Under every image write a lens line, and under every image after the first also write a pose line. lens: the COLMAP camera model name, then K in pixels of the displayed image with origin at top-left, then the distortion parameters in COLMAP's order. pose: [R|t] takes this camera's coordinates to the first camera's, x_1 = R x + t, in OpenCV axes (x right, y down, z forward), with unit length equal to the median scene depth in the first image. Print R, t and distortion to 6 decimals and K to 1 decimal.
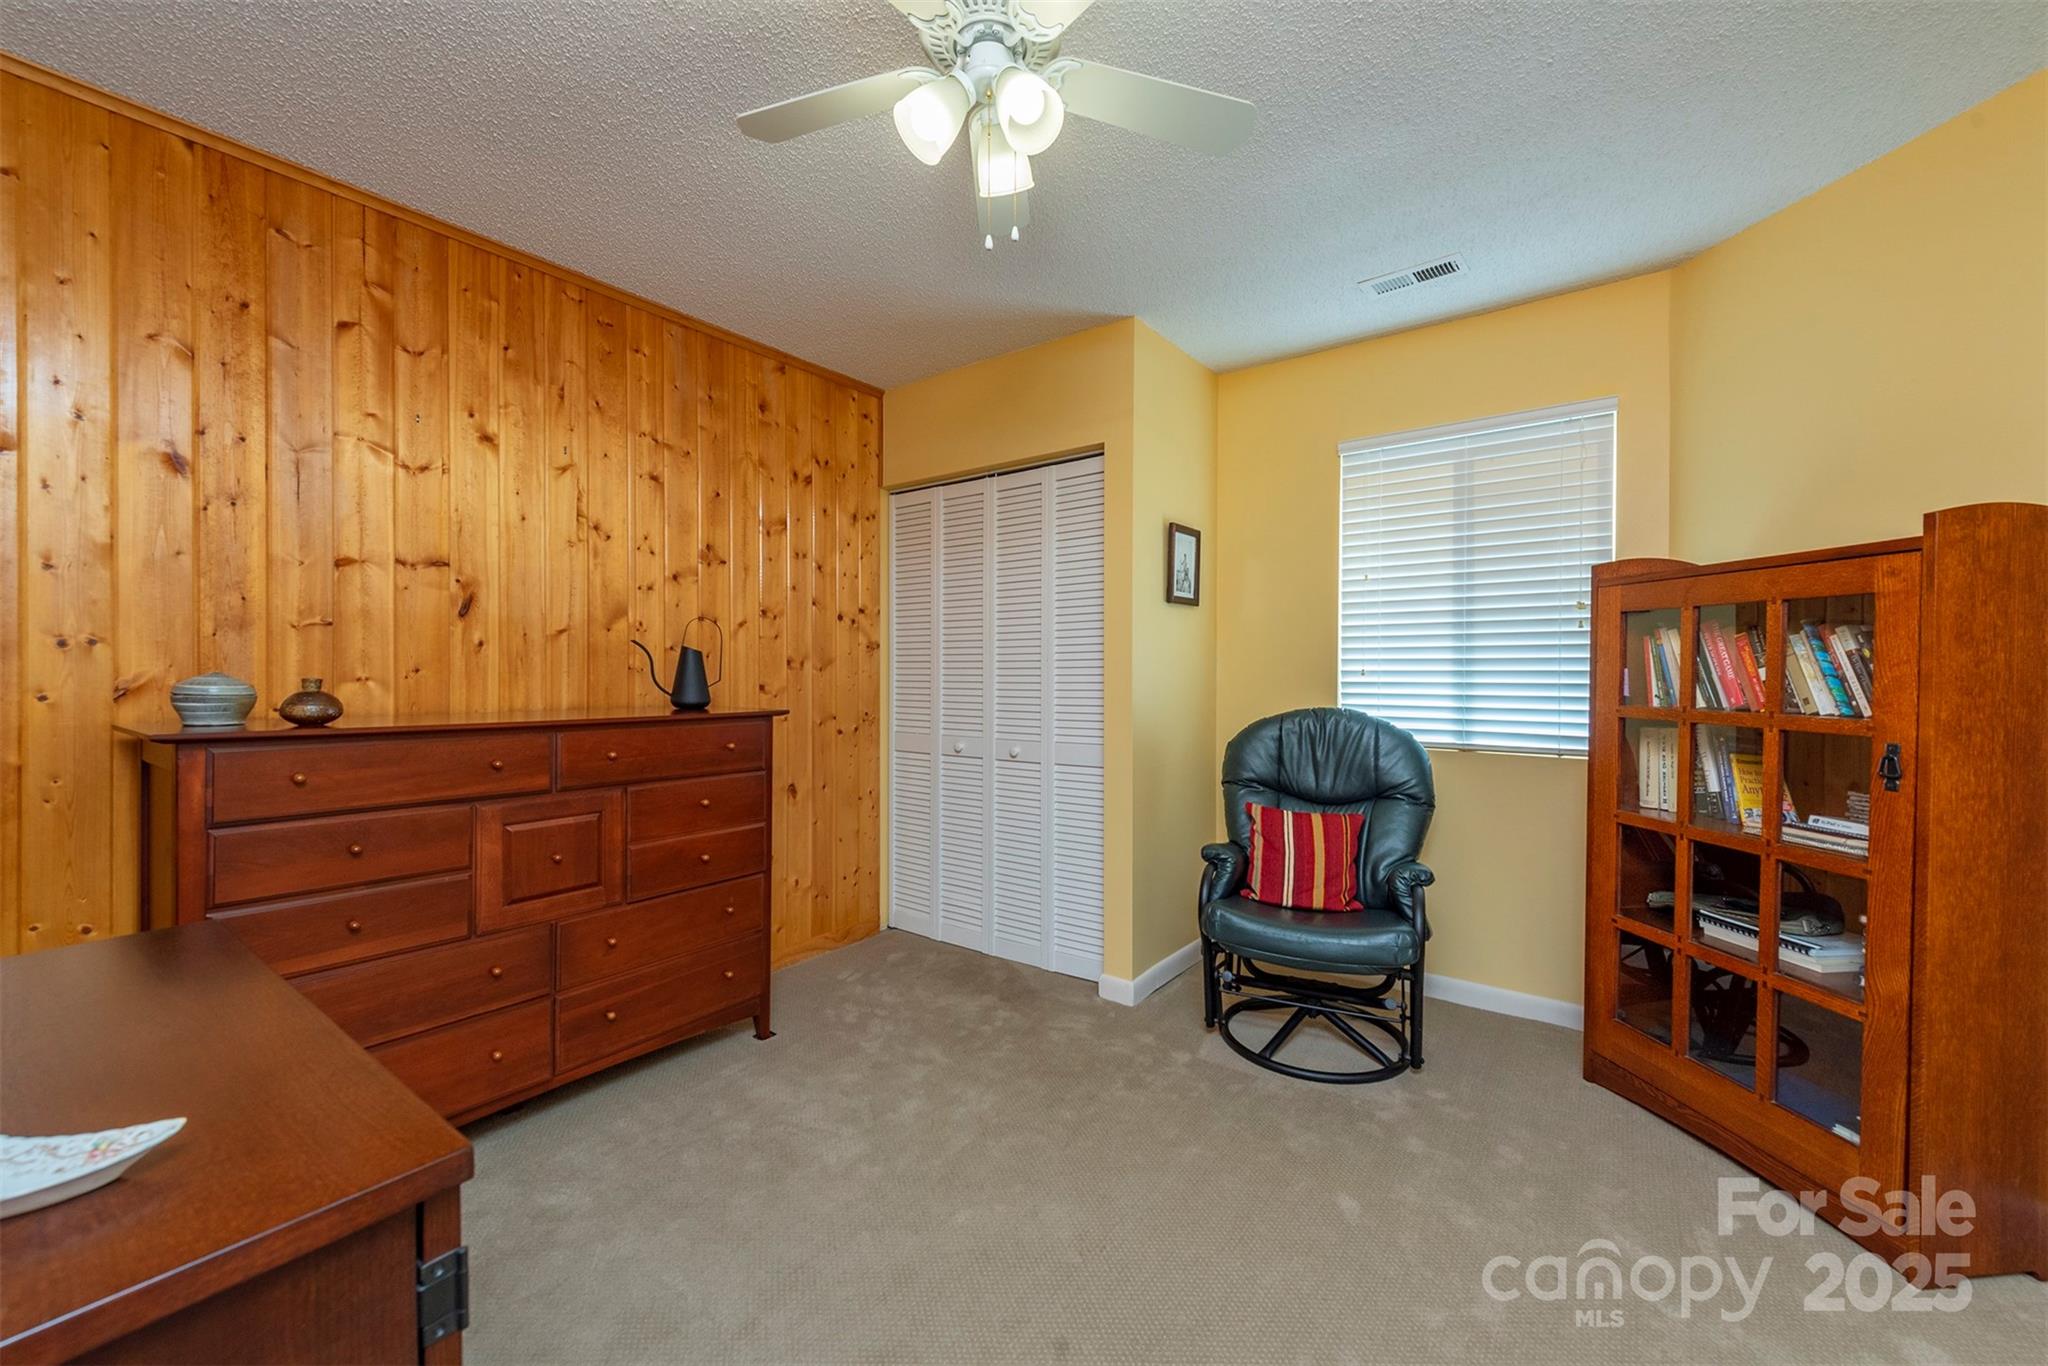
lens RADIAL K [[808.7, 0, 1030.2], [0, 808.7, 677.2], [0, 0, 1]] dist [0.016162, -0.004850]
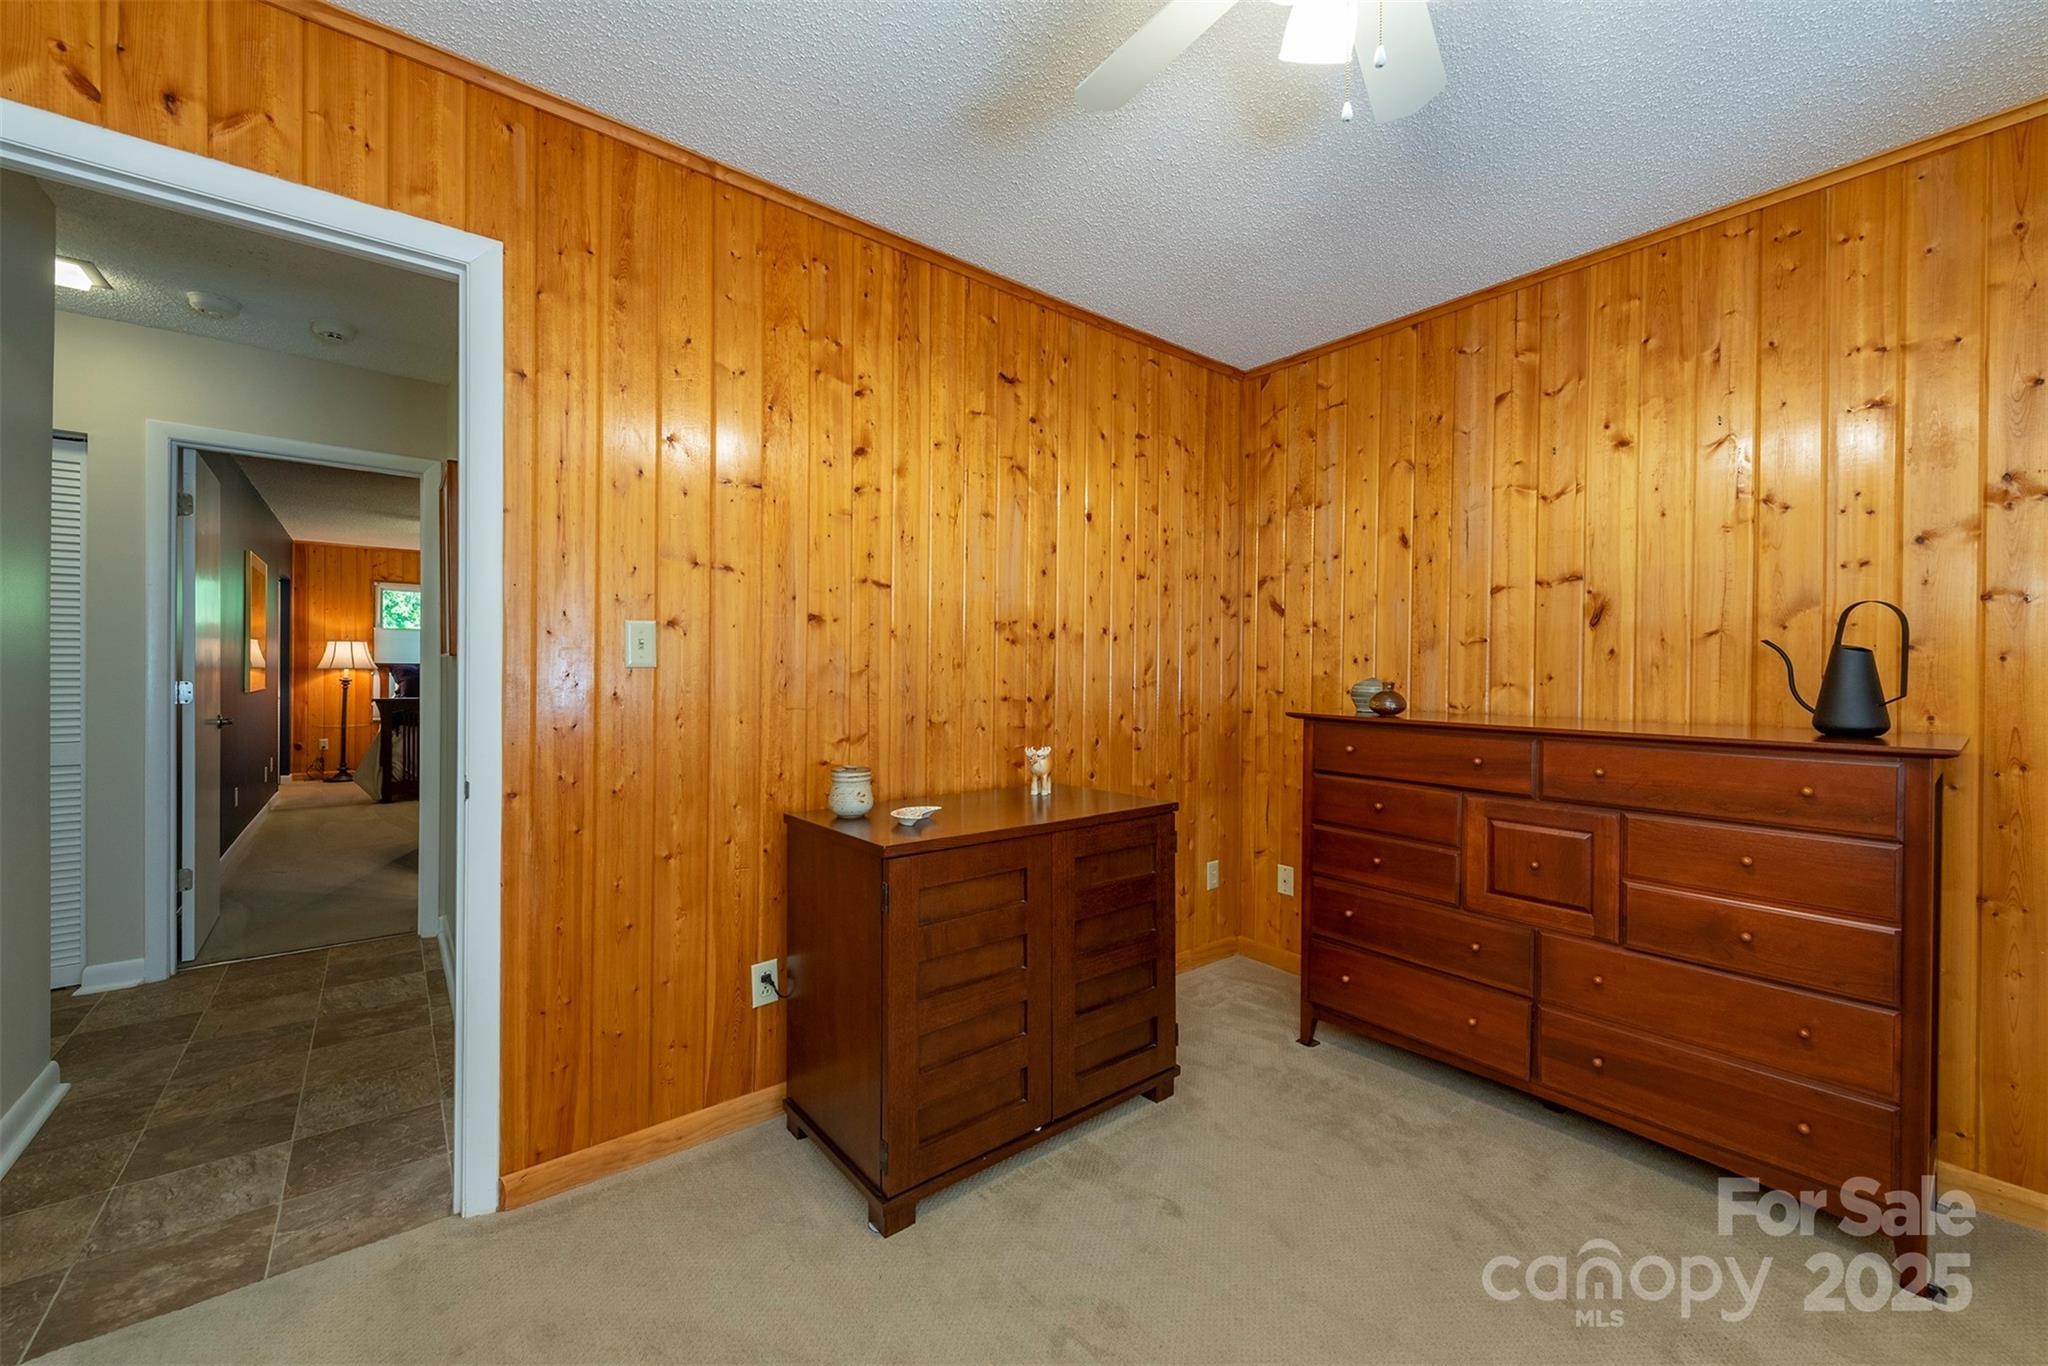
lens RADIAL K [[808.7, 0, 1026.4], [0, 808.7, 674.5], [0, 0, 1]] dist [0.016162, -0.004850]
pose [[-0.262025, -0.001012, -0.965061, 0.496102], [-0.013896, 0.999900, 0.002725, -0.005822], [0.964961, 0.014124, -0.262013, 0.588106]]
